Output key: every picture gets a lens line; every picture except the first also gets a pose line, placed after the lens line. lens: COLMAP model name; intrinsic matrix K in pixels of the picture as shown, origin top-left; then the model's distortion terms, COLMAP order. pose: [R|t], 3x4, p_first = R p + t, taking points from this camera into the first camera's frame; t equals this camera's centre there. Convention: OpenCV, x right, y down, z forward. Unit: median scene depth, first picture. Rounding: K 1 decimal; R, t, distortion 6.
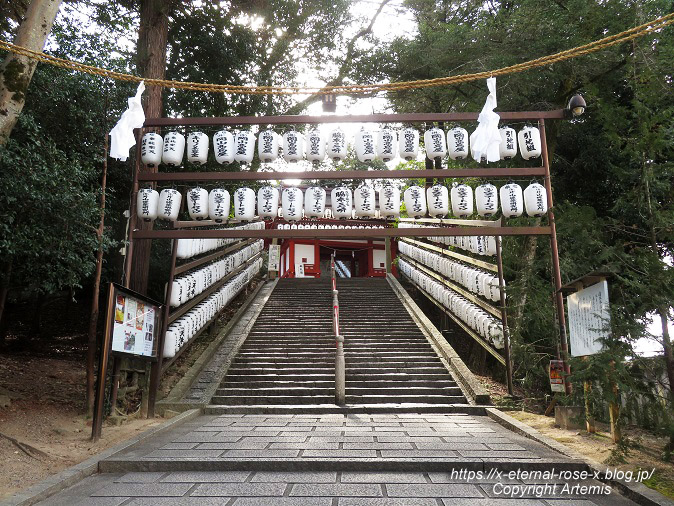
lens RADIAL K [[514.0, 0, 337.0], [0, 514.0, 253.0], [0, 0, 1]] dist [0.006726, 0.001579]
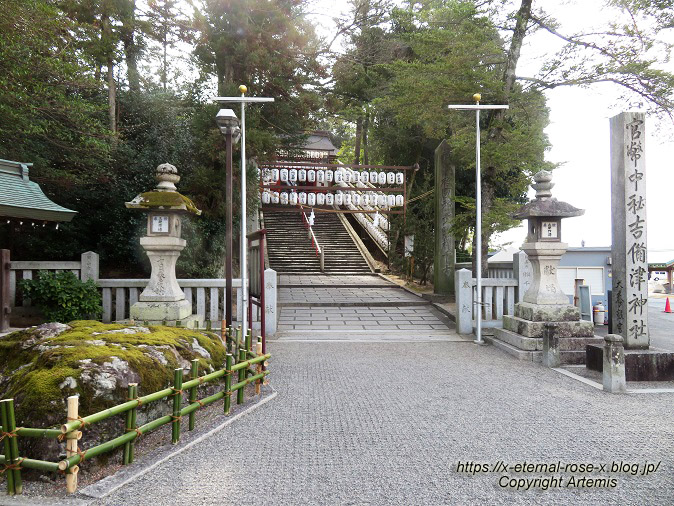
lens RADIAL K [[514.0, 0, 337.0], [0, 514.0, 253.0], [0, 0, 1]] dist [0.006726, 0.001579]
pose [[0.986522, 0.008974, 0.163383, -0.313178], [-0.046627, 0.972517, 0.228117, -0.352034], [-0.156845, -0.232660, 0.959828, -1.317117]]
